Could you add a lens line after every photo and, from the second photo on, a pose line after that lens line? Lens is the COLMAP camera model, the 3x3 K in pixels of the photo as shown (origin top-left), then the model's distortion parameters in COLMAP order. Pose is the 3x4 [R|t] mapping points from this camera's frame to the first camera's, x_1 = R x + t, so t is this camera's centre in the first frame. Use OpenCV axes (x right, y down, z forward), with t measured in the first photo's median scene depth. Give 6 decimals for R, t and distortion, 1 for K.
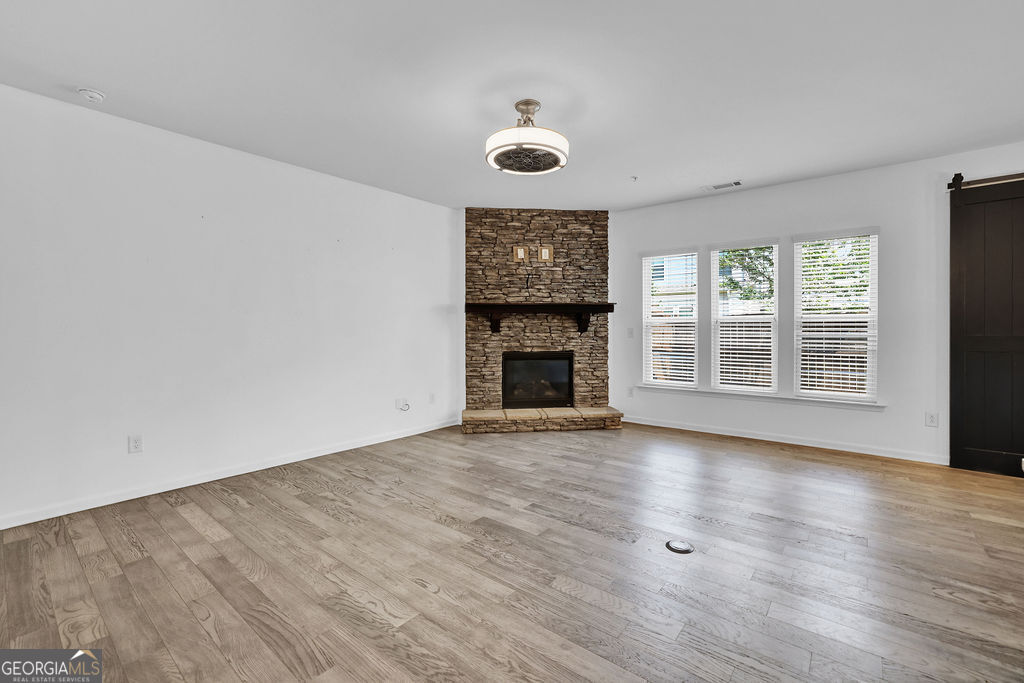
lens RADIAL K [[441.7, 0, 511.9], [0, 441.7, 332.2], [0, 0, 1]] dist [-0.044391, 0.018382]
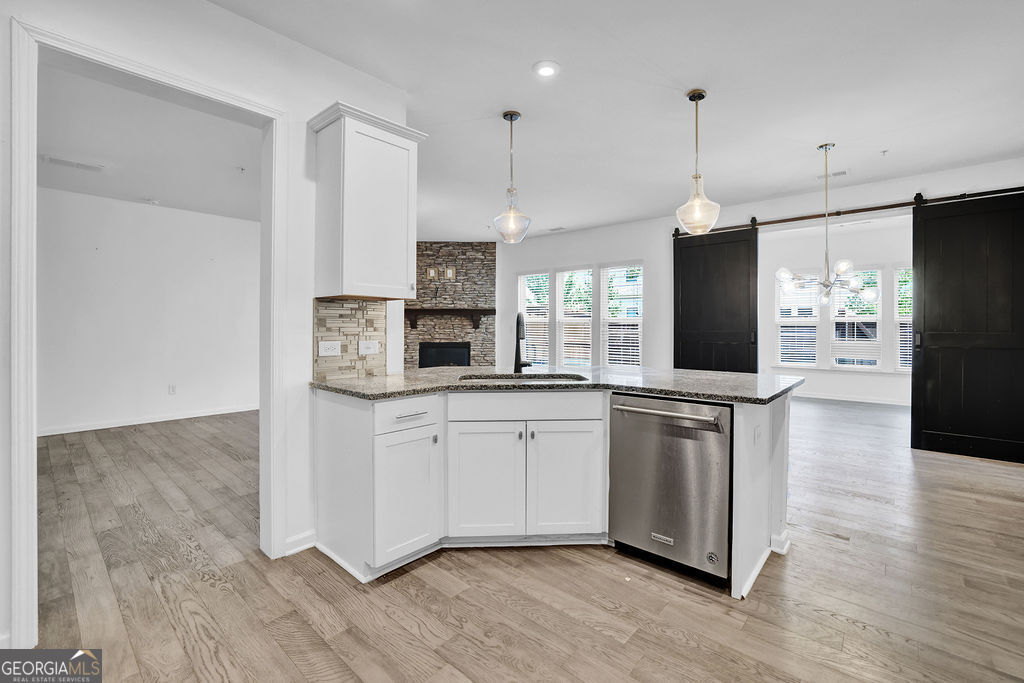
lens RADIAL K [[441.7, 0, 511.9], [0, 441.7, 332.2], [0, 0, 1]] dist [-0.044391, 0.018382]
pose [[0.999131, 0.007298, -0.041026, 0.335834], [-0.007102, 0.999963, 0.004922, 0.002967], [0.041061, -0.004627, 0.999146, -0.408005]]
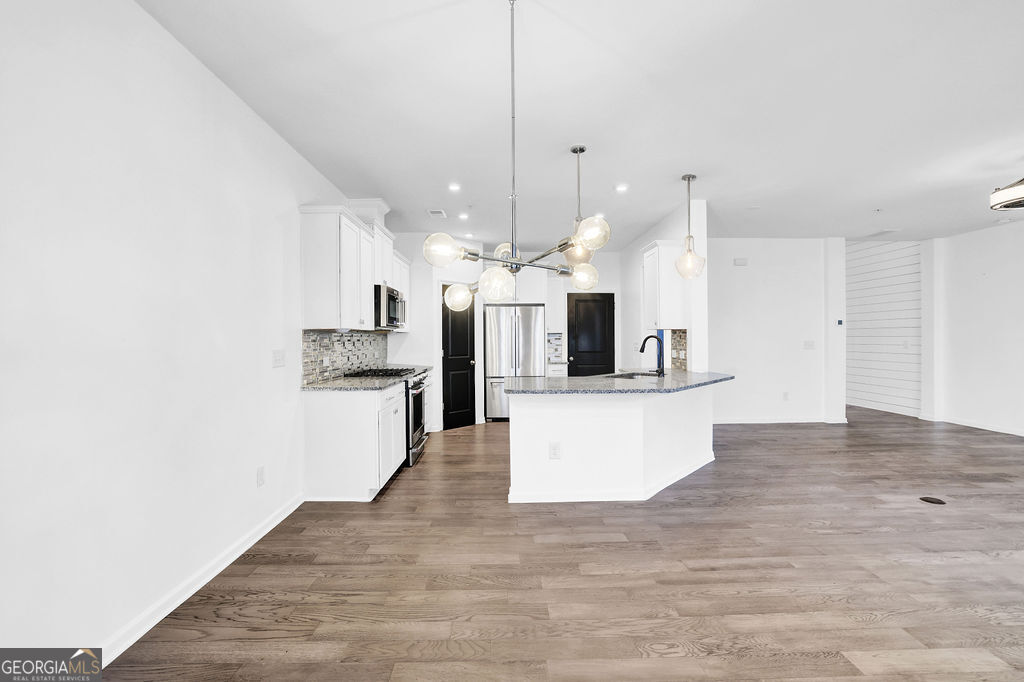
lens RADIAL K [[441.8, 0, 512.0], [0, 441.8, 341.0], [0, 0, 1]] dist [-0.047327, 0.018173]
pose [[-0.758942, 0.012876, -0.651031, 0.989099], [0.004977, 0.999890, 0.013974, -0.018382], [0.651140, 0.007365, -0.758922, 0.501234]]
